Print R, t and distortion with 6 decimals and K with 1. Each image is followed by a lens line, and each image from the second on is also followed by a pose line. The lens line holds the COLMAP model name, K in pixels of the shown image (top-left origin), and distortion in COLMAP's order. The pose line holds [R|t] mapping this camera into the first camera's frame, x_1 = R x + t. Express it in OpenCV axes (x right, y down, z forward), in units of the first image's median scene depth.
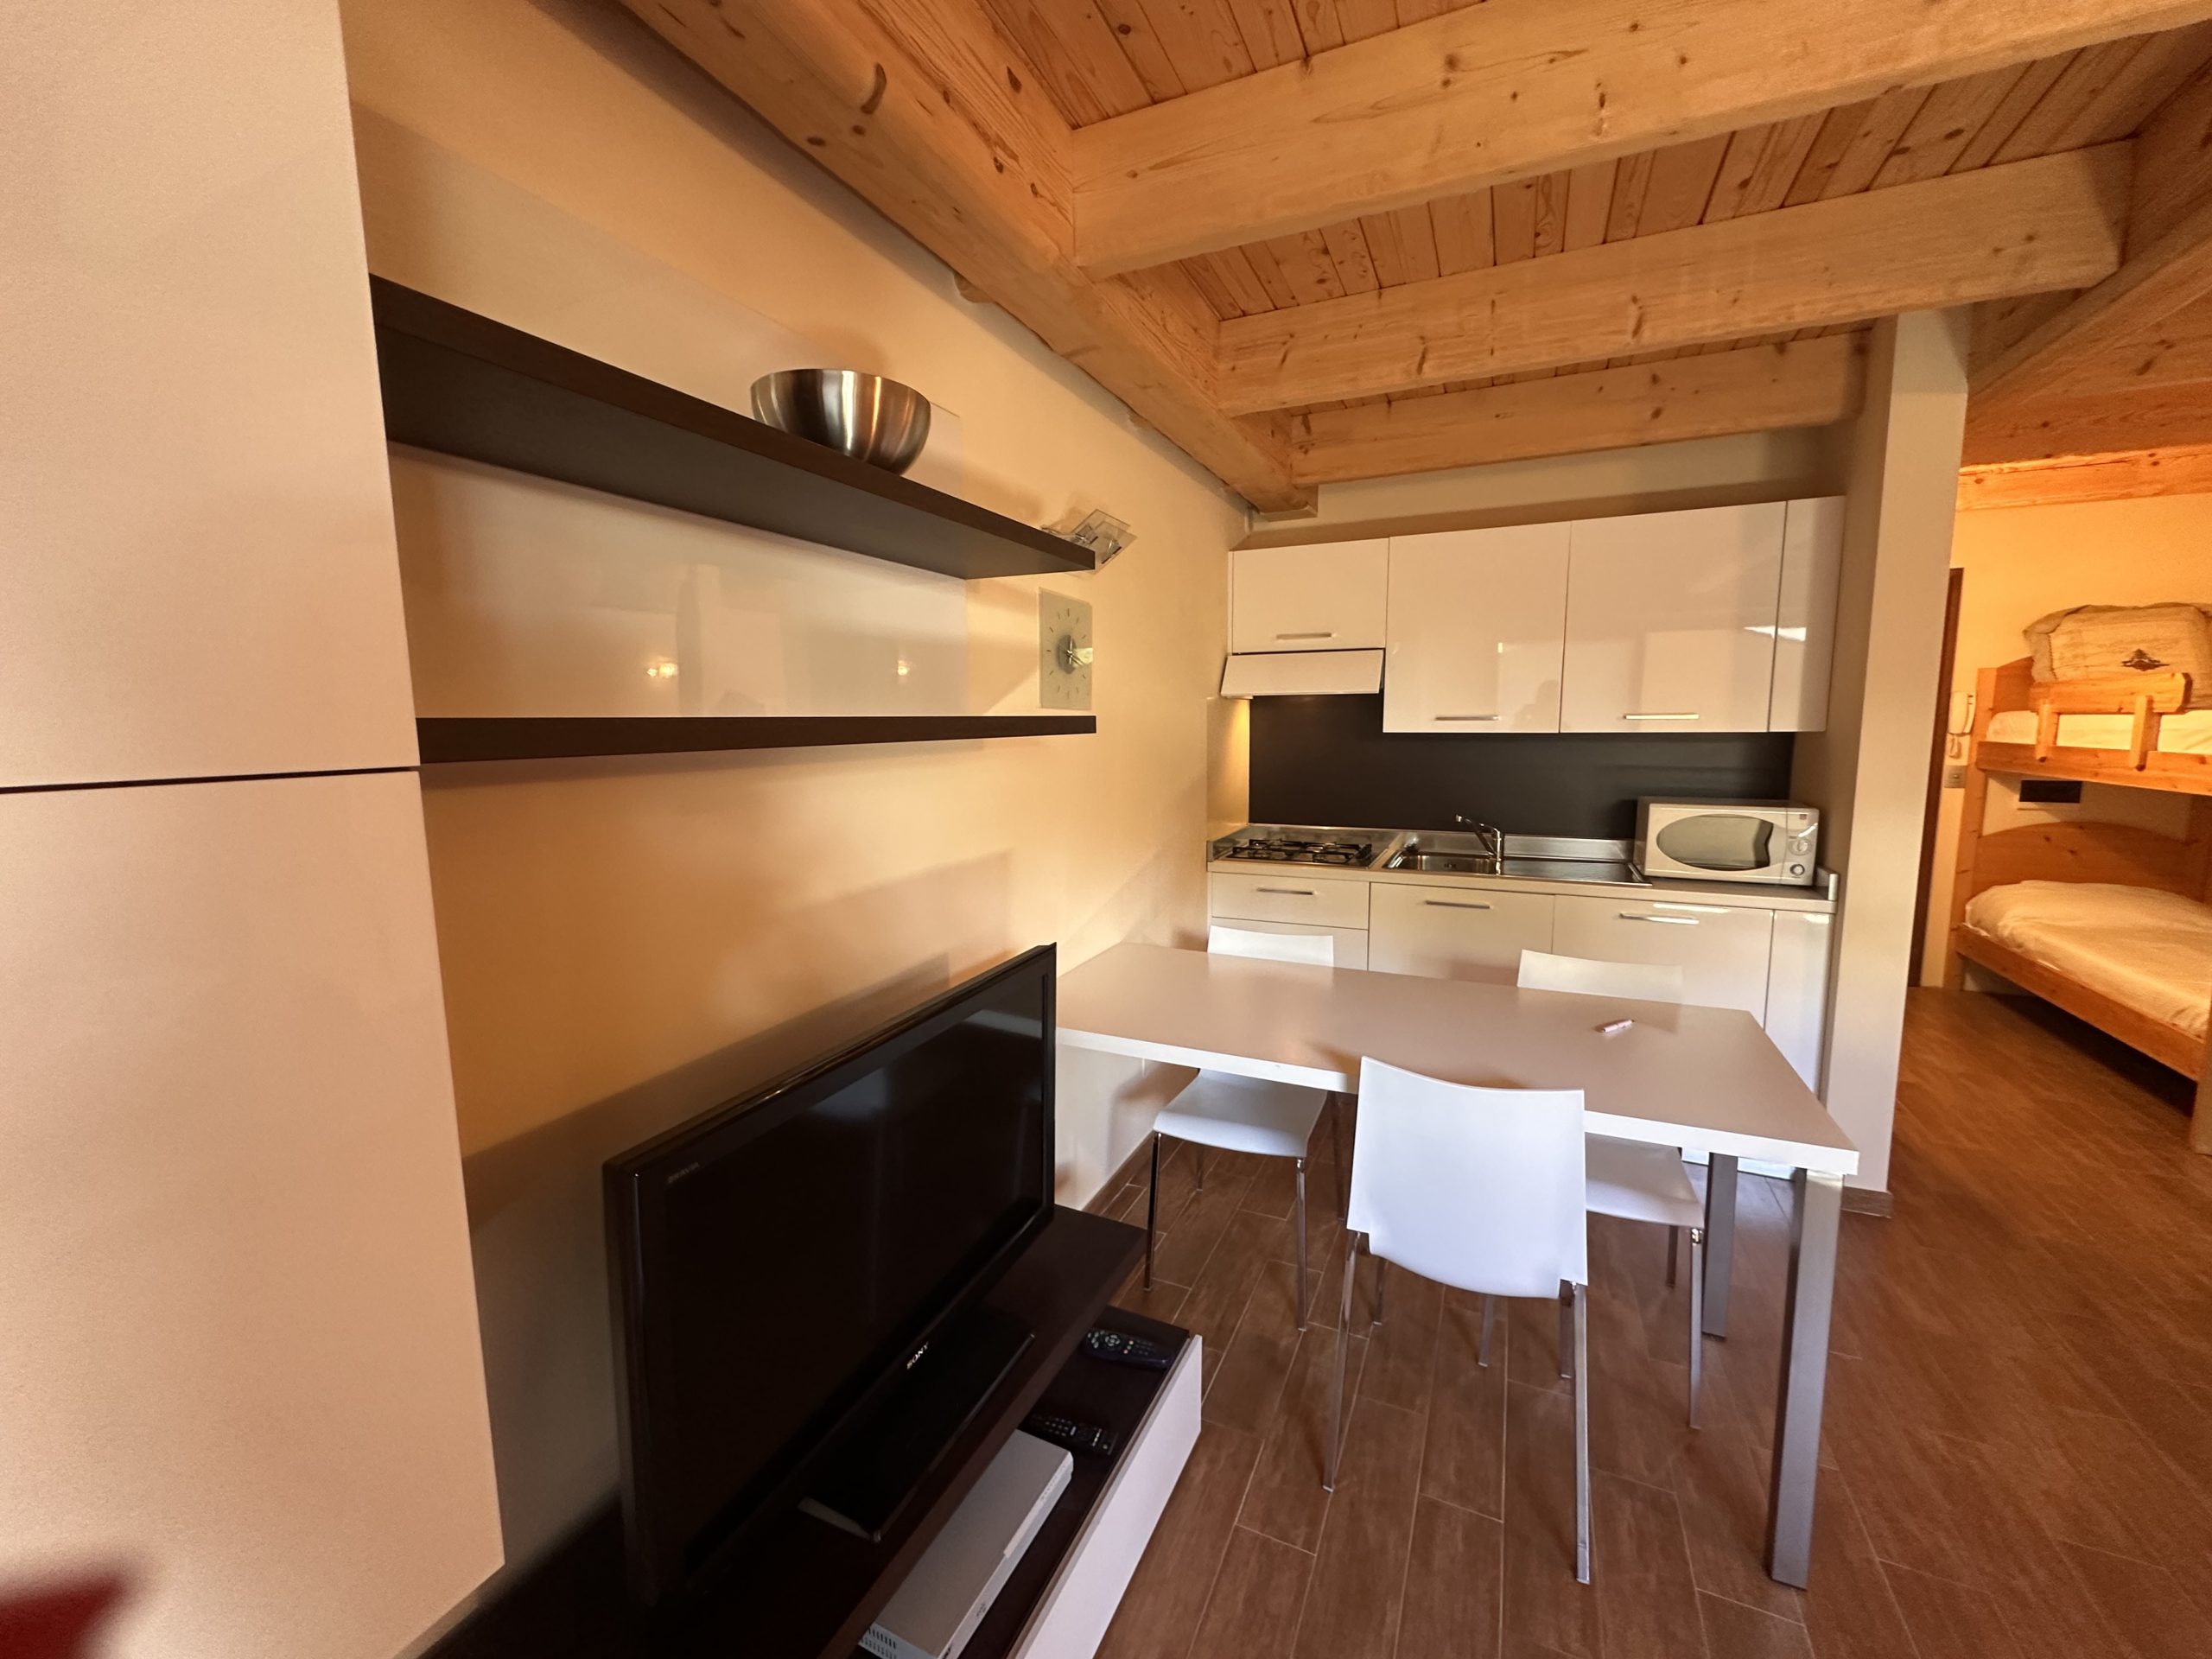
lens RADIAL K [[880.7, 0, 1105.6], [0, 880.7, 827.9], [0, 0, 1]] dist [-0.002343, 0.000493]
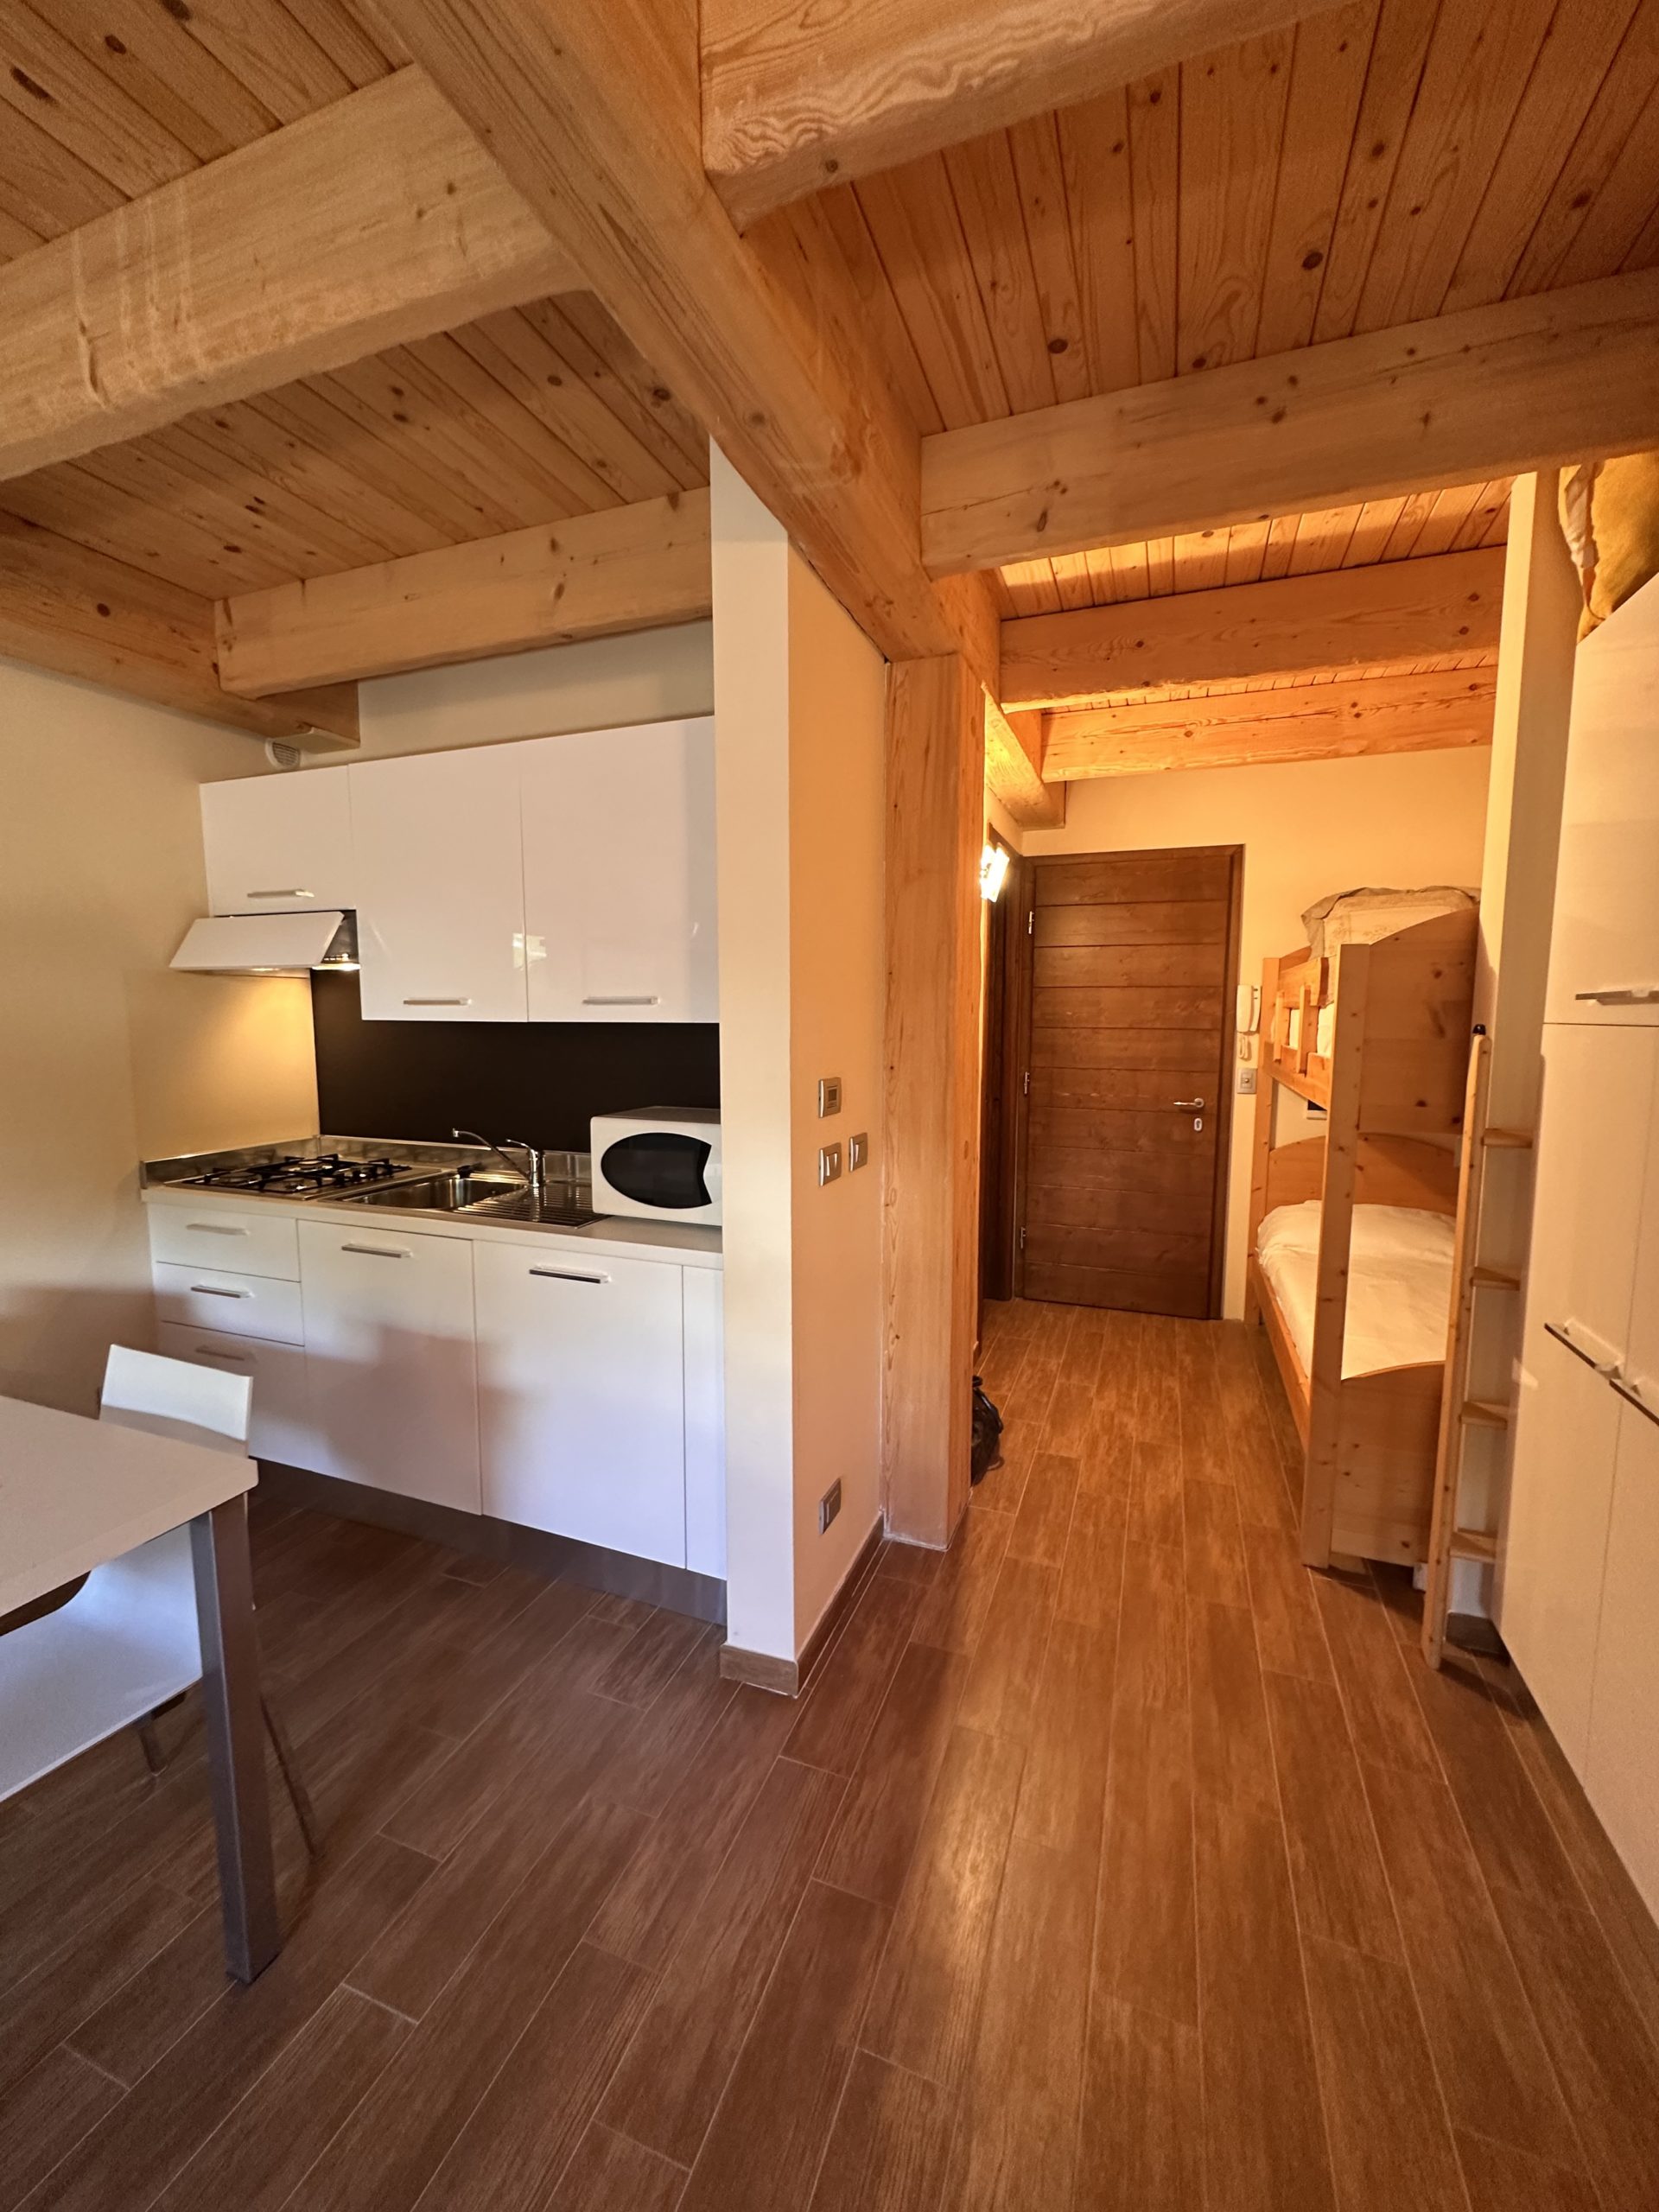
lens RADIAL K [[880.7, 0, 830.8], [0, 880.7, 1106.2], [0, 0, 1]] dist [-0.002343, 0.000493]
pose [[0.997311, 0.004452, 0.073153, 0.675528], [-0.003003, 0.999797, -0.019909, -0.019678], [-0.073227, 0.019636, 0.997122, 0.211818]]
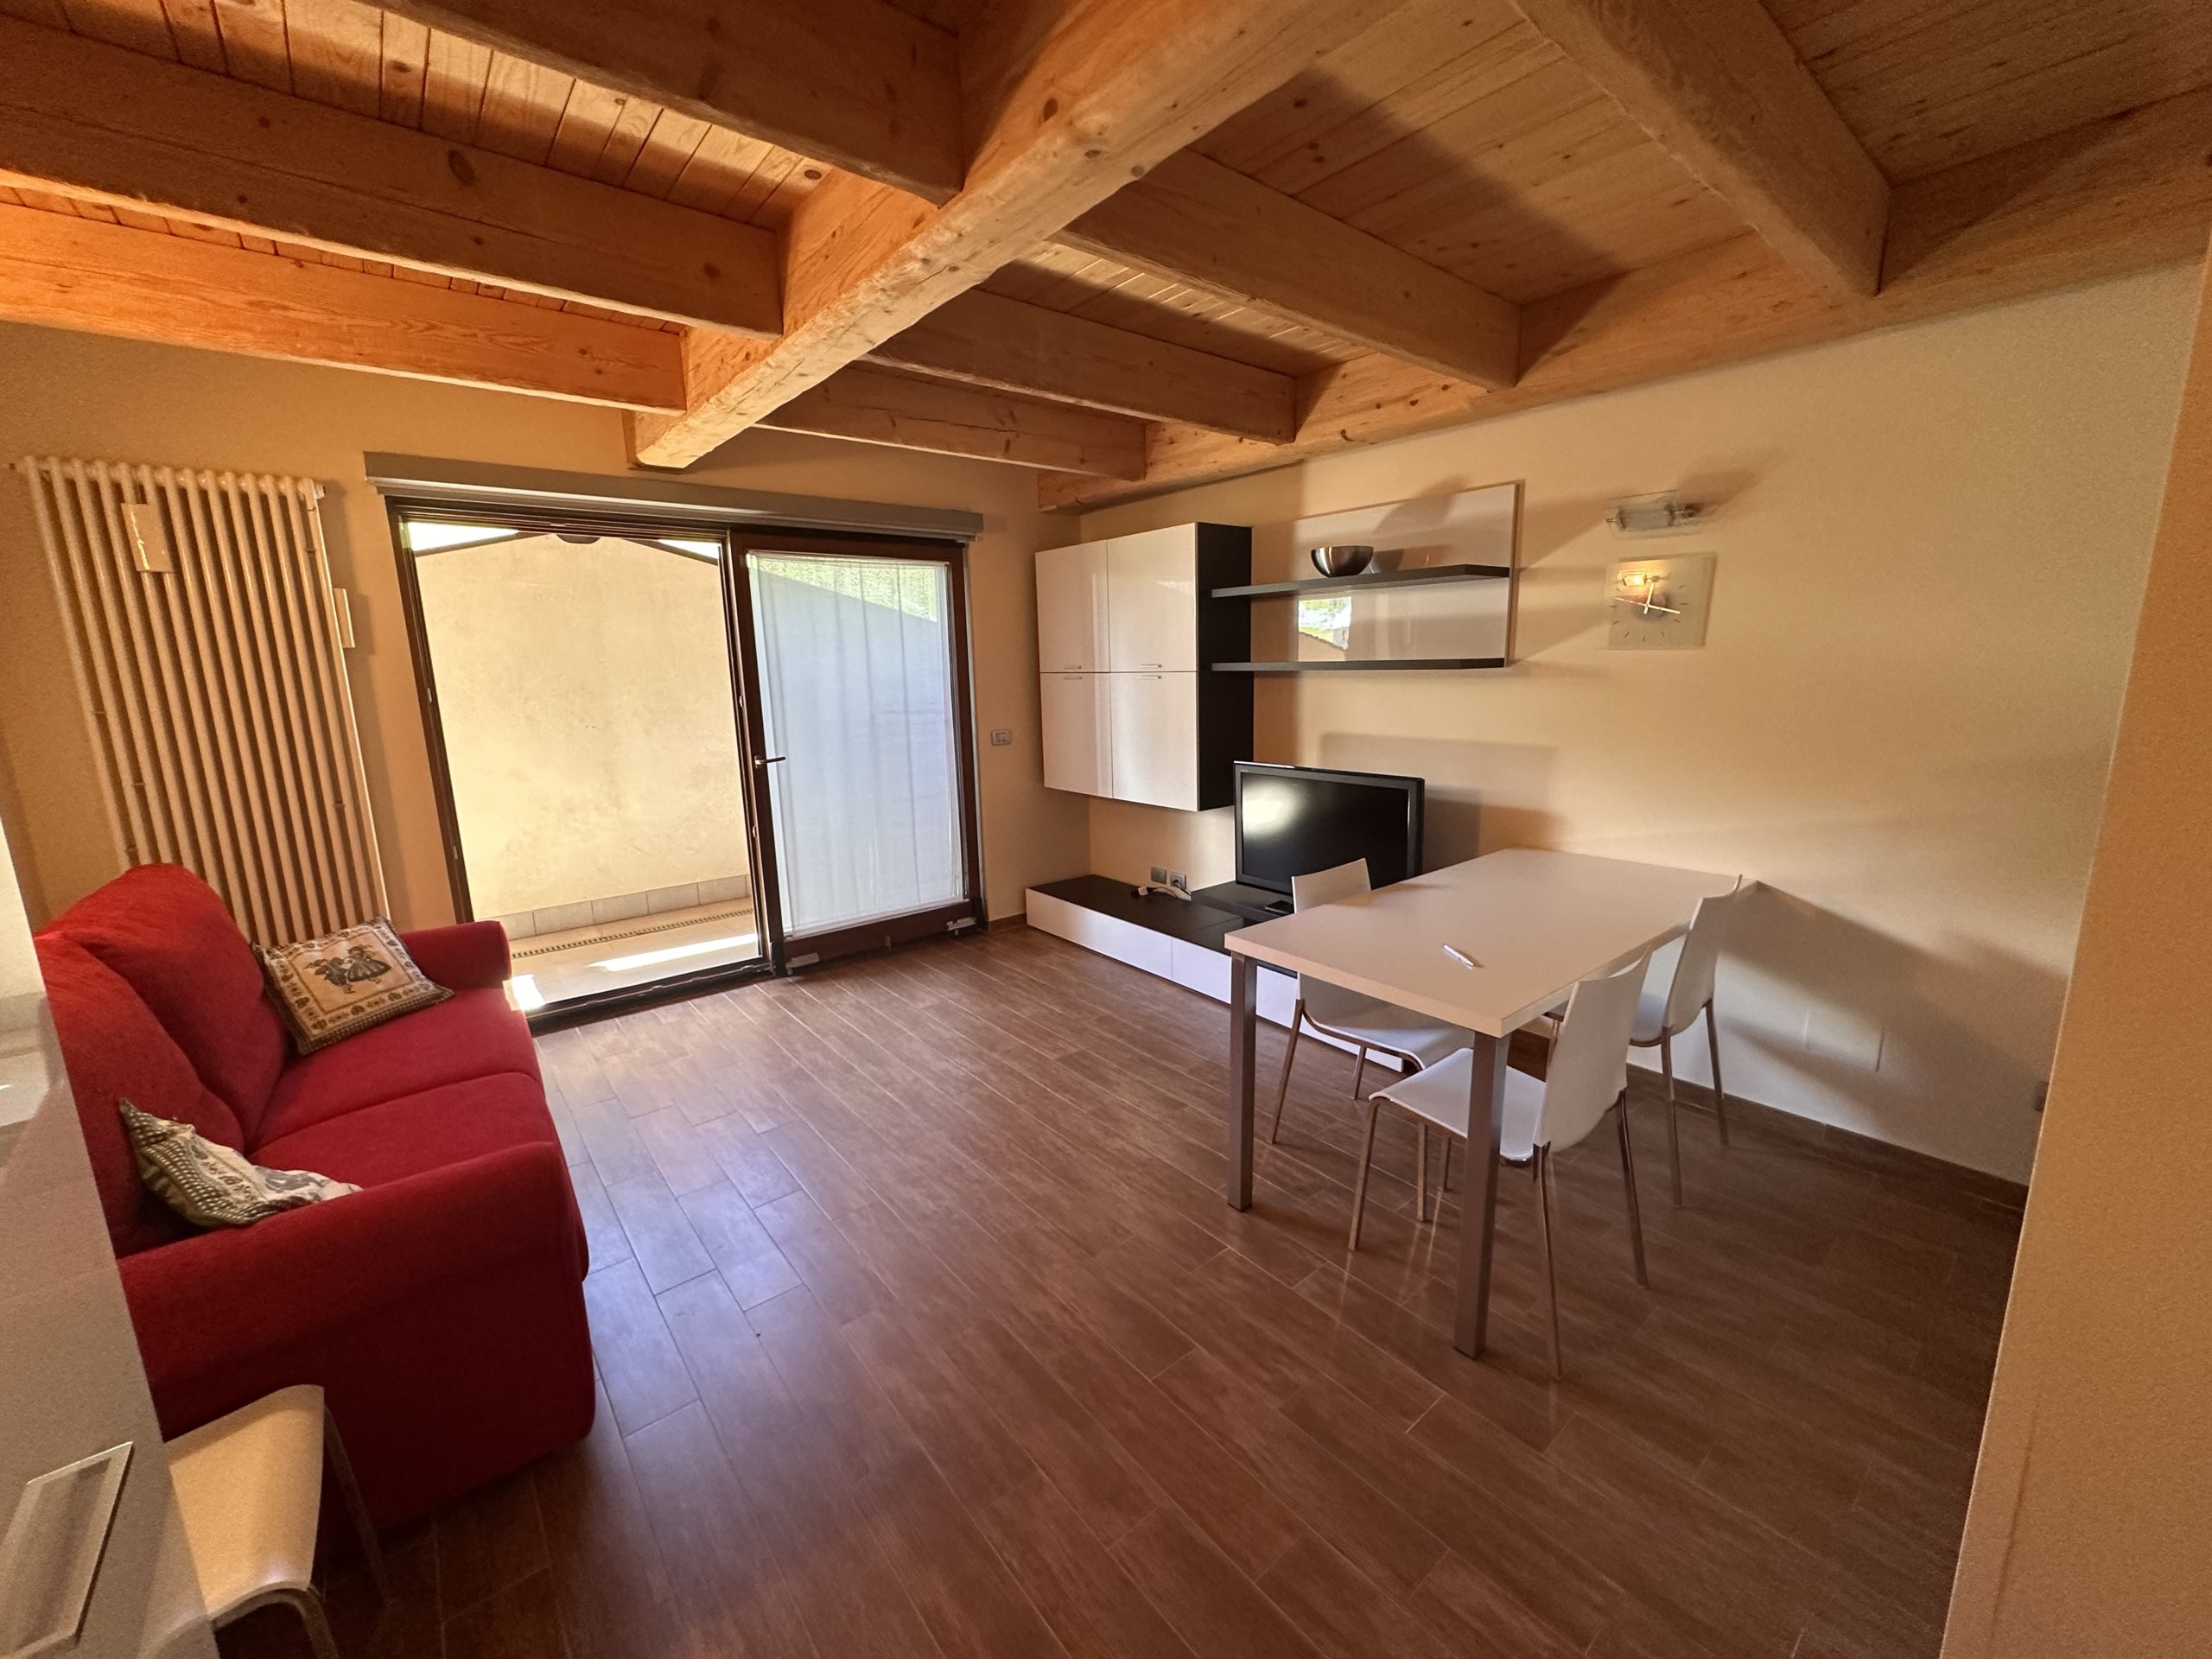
lens RADIAL K [[880.7, 0, 1105.6], [0, 880.7, 827.9], [0, 0, 1]] dist [-0.002343, 0.000493]
pose [[-0.431757, 0.188542, -0.882065, 0.999266], [-0.085792, 0.964892, 0.248240, -0.093485], [0.897901, 0.182853, -0.400423, 0.595530]]
